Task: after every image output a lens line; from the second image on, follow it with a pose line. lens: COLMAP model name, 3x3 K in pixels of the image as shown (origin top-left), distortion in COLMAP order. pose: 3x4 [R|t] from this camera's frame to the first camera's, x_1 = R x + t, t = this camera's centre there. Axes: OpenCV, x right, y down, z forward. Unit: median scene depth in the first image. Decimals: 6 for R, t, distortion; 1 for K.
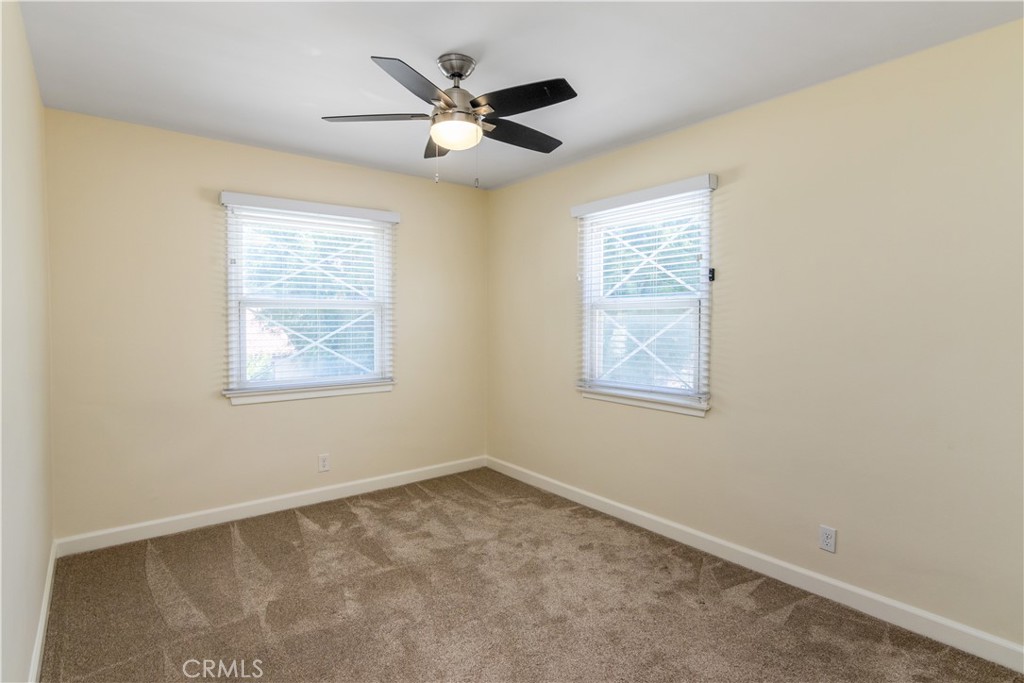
lens RADIAL K [[541.0, 0, 536.0], [0, 541.0, 329.1], [0, 0, 1]] dist [0.001281, -0.001199]
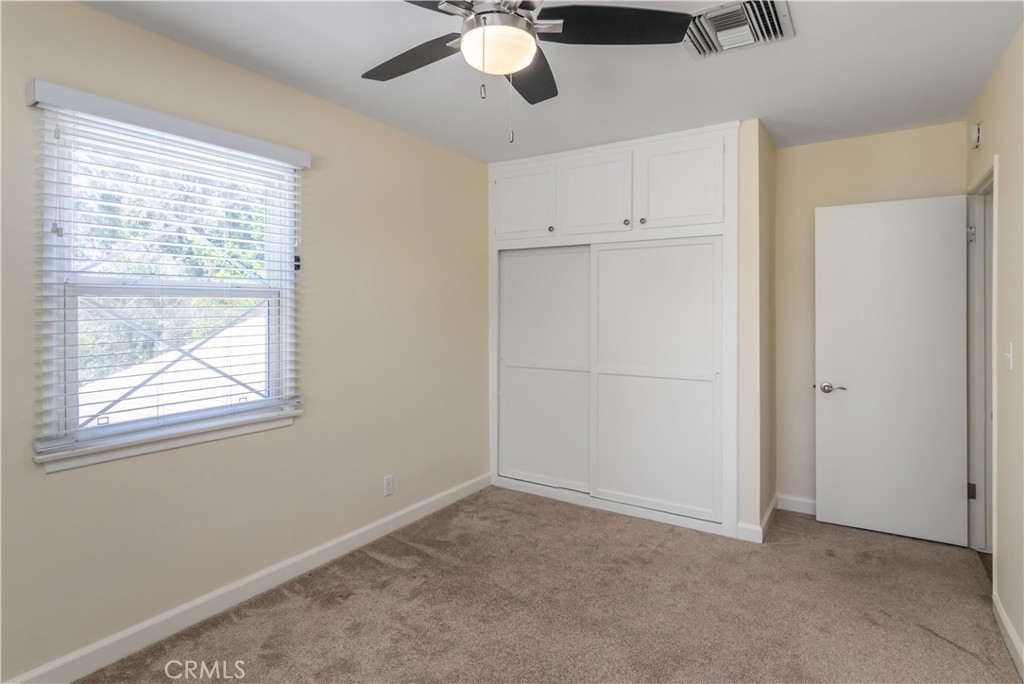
lens RADIAL K [[550.3, 0, 512.1], [0, 550.3, 307.7], [0, 0, 1]] dist [-0.001495, -0.000597]
pose [[-0.308434, -0.005925, 0.951227, -0.651198], [0.009302, 0.999914, 0.009244, -0.031838], [-0.951200, 0.011699, -0.308353, 0.942978]]
